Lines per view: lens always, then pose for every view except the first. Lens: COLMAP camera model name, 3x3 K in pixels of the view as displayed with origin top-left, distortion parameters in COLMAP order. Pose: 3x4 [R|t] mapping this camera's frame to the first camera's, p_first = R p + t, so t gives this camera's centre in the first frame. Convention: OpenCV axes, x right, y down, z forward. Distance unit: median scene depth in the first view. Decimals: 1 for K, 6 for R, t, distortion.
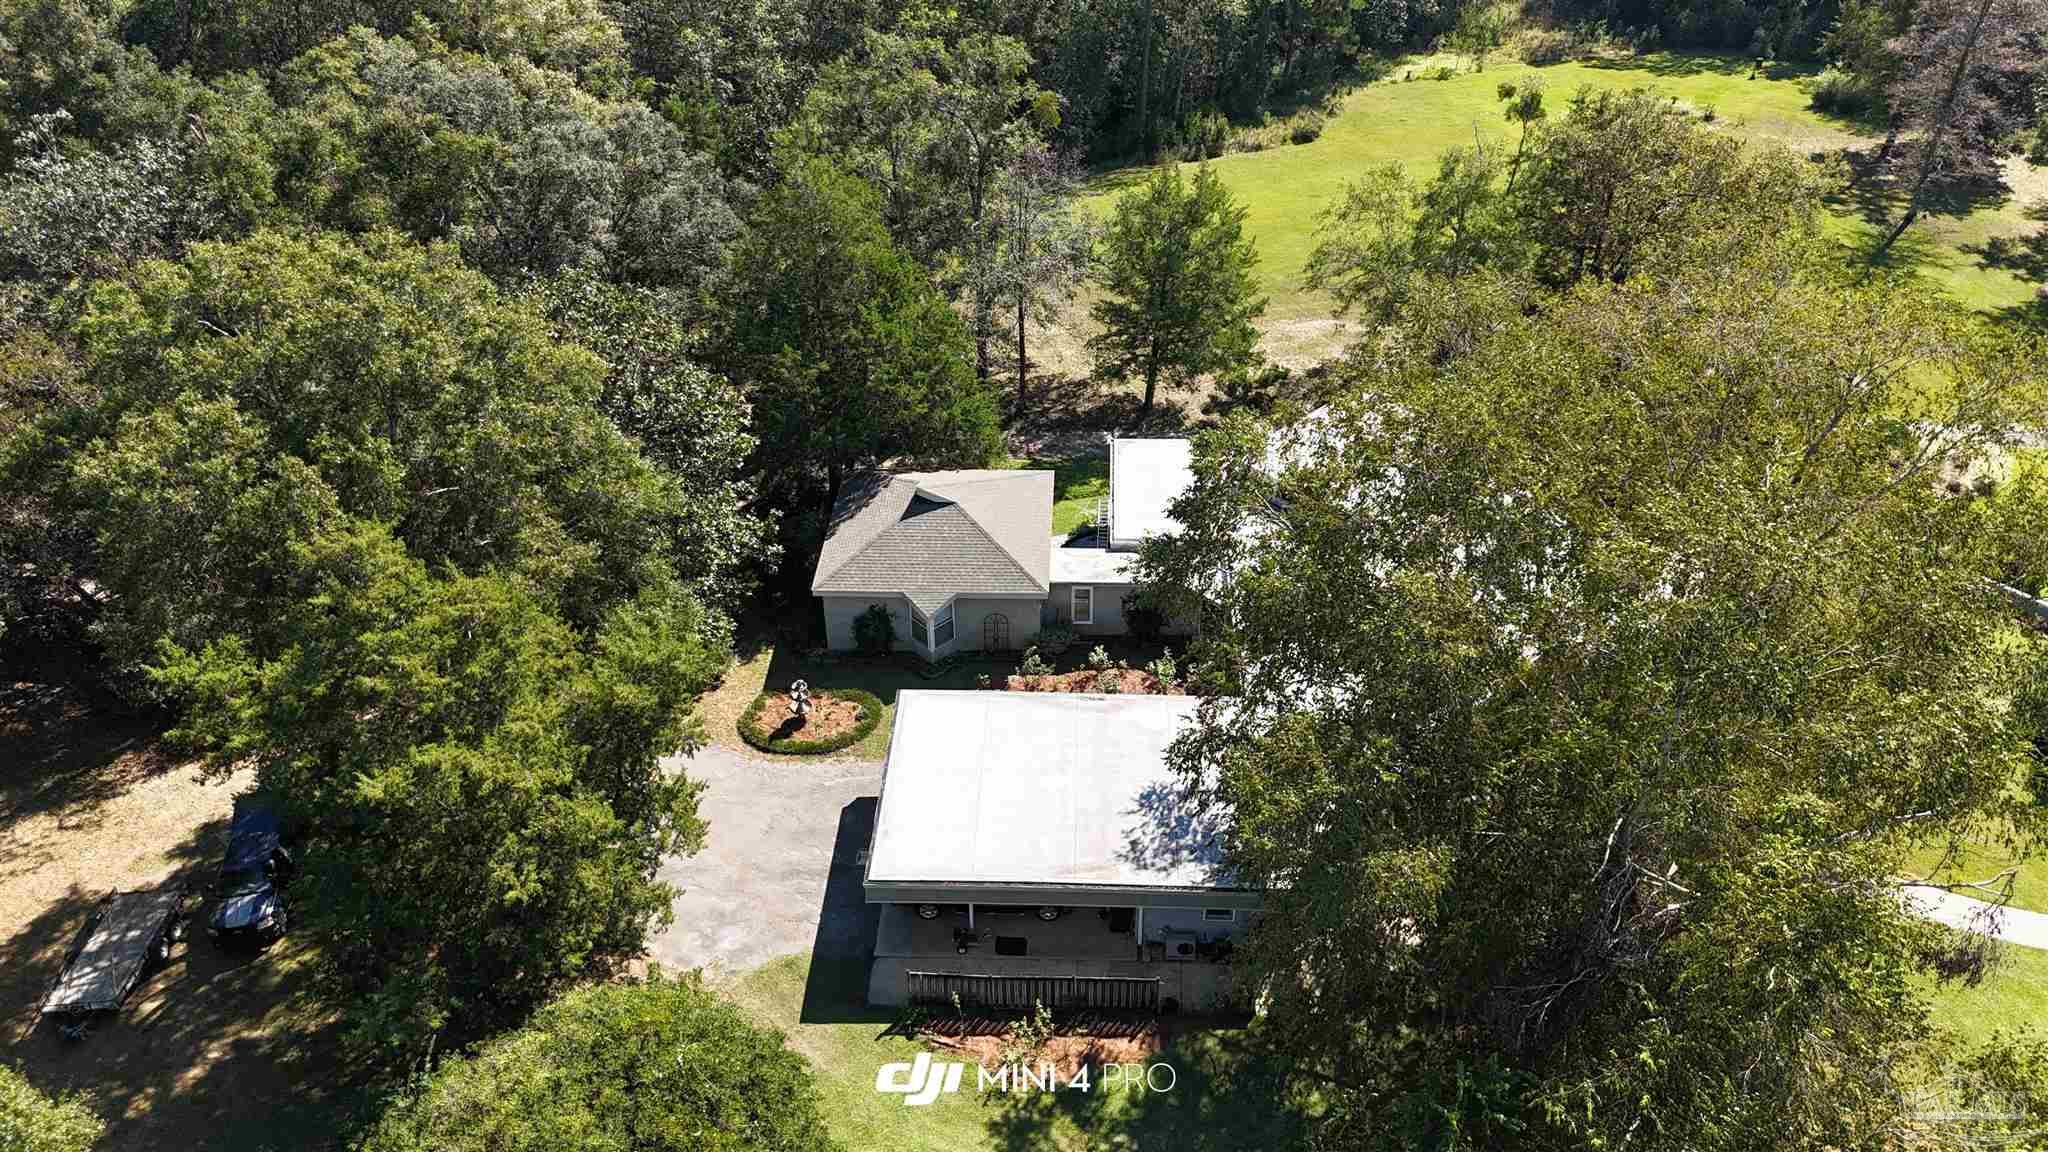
lens RADIAL K [[1587.2, 0, 1024.0], [0, 1587.2, 576.0], [0, 0, 1]] dist [0.123535, -0.097658]
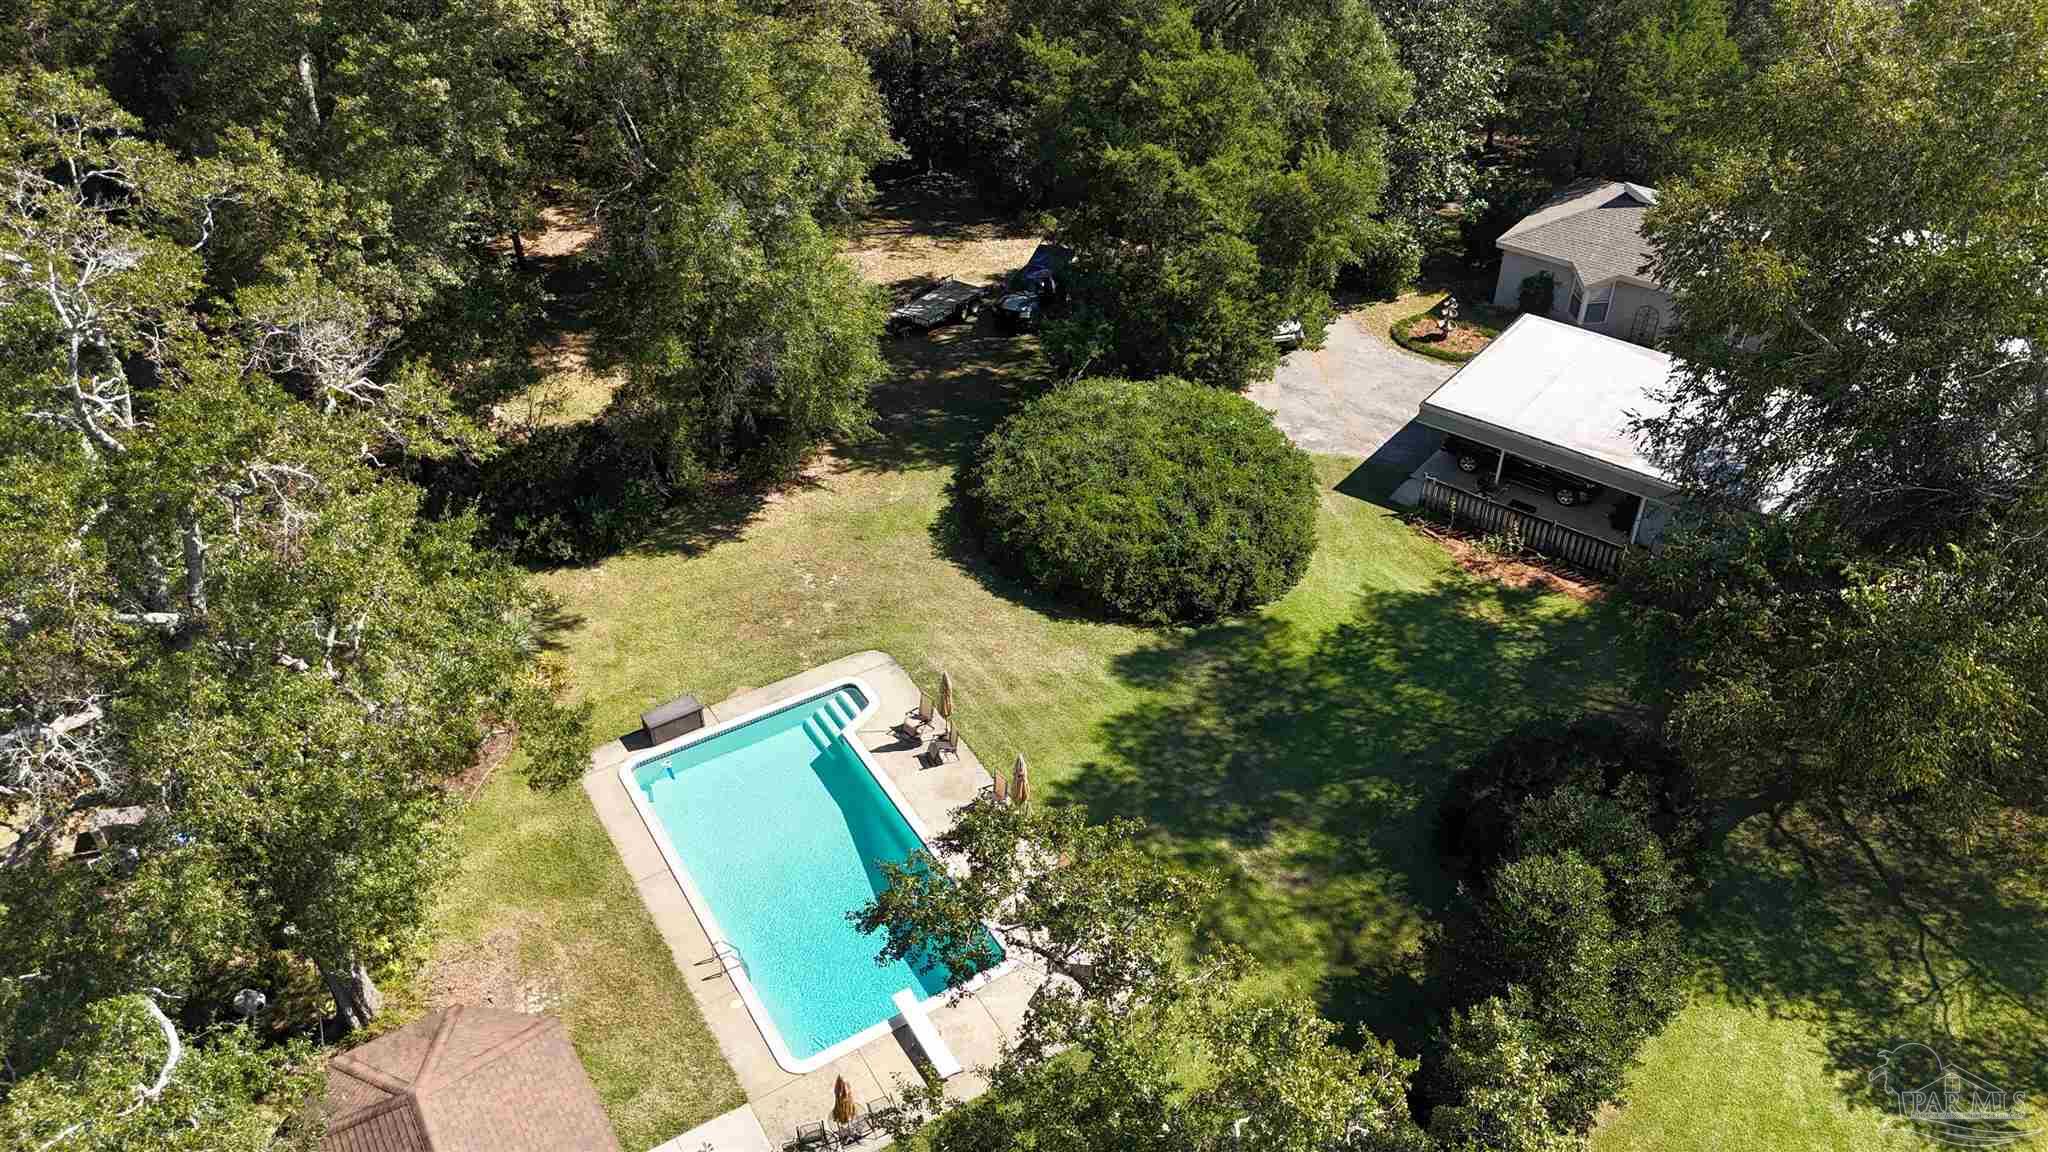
lens RADIAL K [[1587.2, 0, 1024.0], [0, 1587.2, 576.0], [0, 0, 1]] dist [0.123535, -0.097658]
pose [[0.818242, 0.355337, -0.451903, 0.241758], [-0.341642, 0.932785, 0.114865, 0.264488], [0.462344, 0.060401, 0.884641, -0.216109]]
